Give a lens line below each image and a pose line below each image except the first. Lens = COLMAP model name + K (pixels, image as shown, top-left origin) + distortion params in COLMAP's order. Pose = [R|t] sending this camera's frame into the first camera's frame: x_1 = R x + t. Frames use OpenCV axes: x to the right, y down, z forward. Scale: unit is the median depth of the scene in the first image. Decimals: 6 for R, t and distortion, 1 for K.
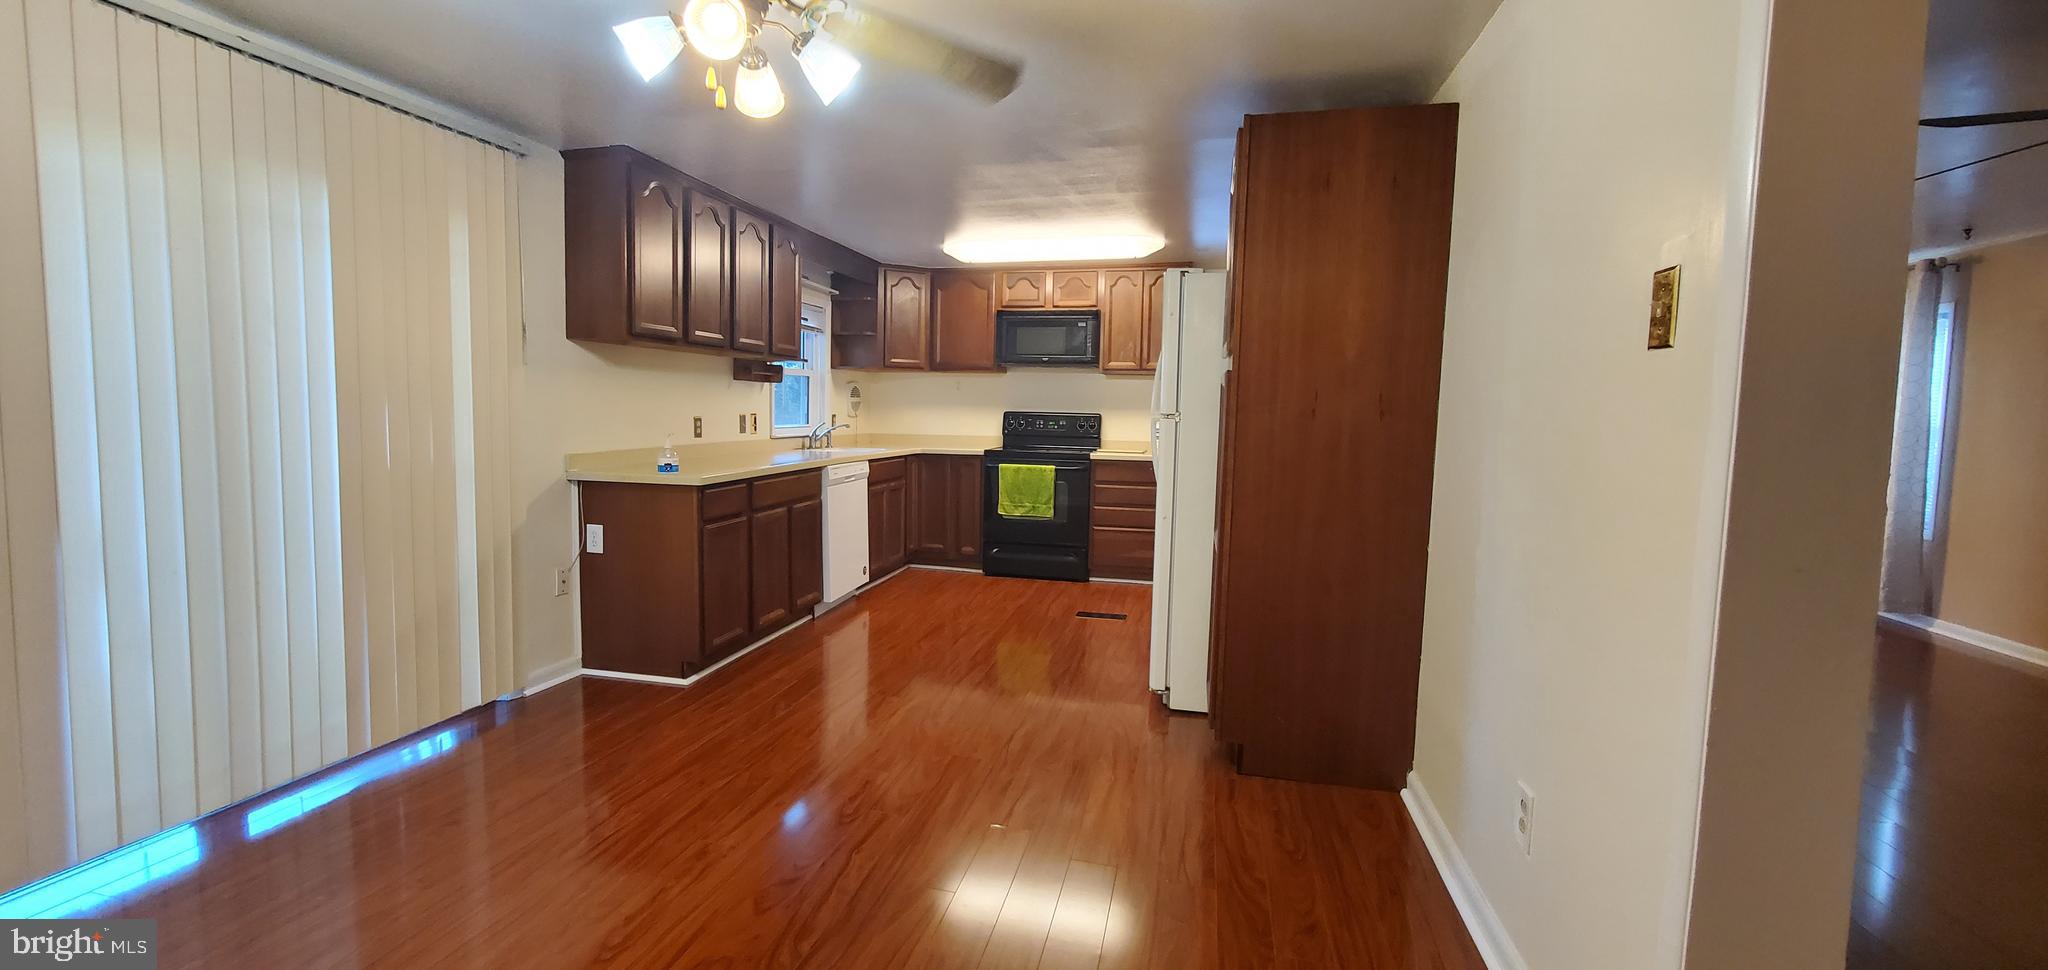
lens RADIAL K [[840.2, 0, 994.2], [0, 840.2, 471.8], [0, 0, 1]] dist [-0.005928, 0.002523]
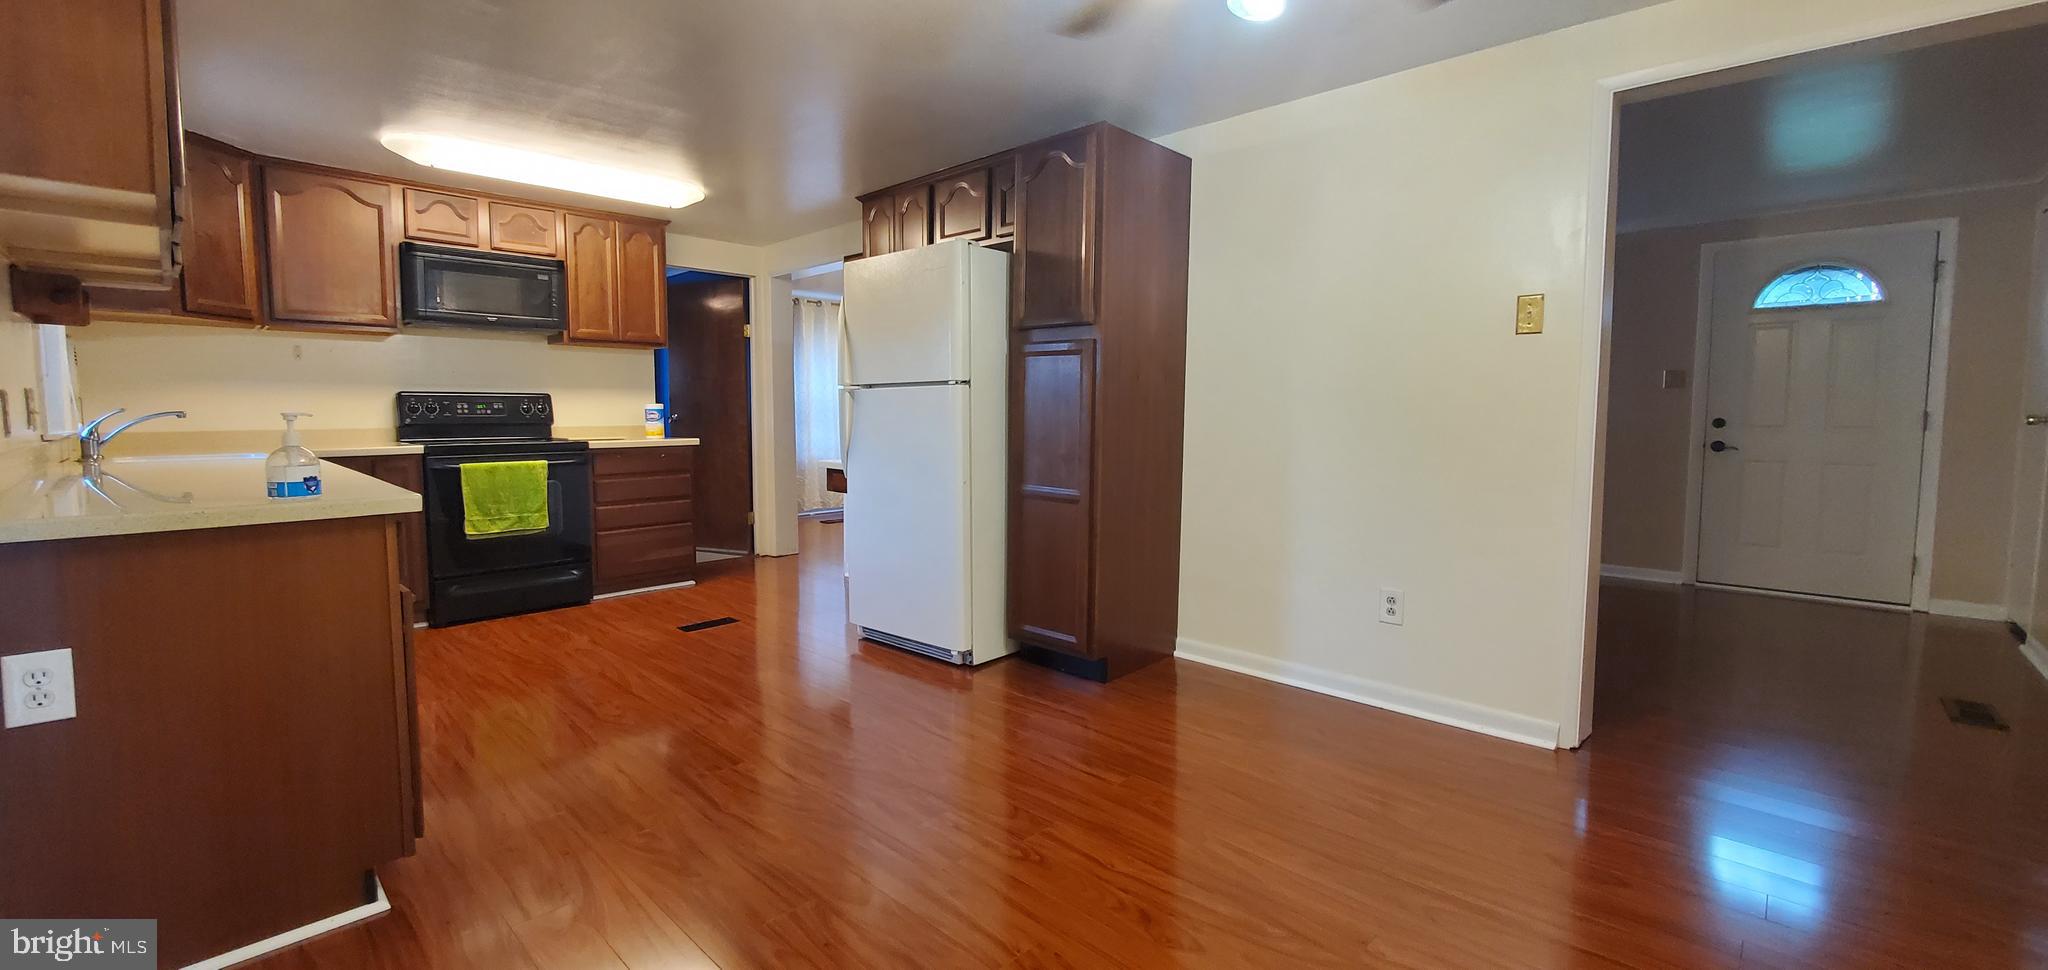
lens RADIAL K [[840.2, 0, 1010.8], [0, 840.2, 468.6], [0, 0, 1]] dist [-0.005928, 0.002523]
pose [[0.505216, -0.083649, 0.858929, -0.361378], [0.077986, 0.995644, 0.051093, -0.005411], [-0.859462, 0.041171, 0.509539, 0.241624]]
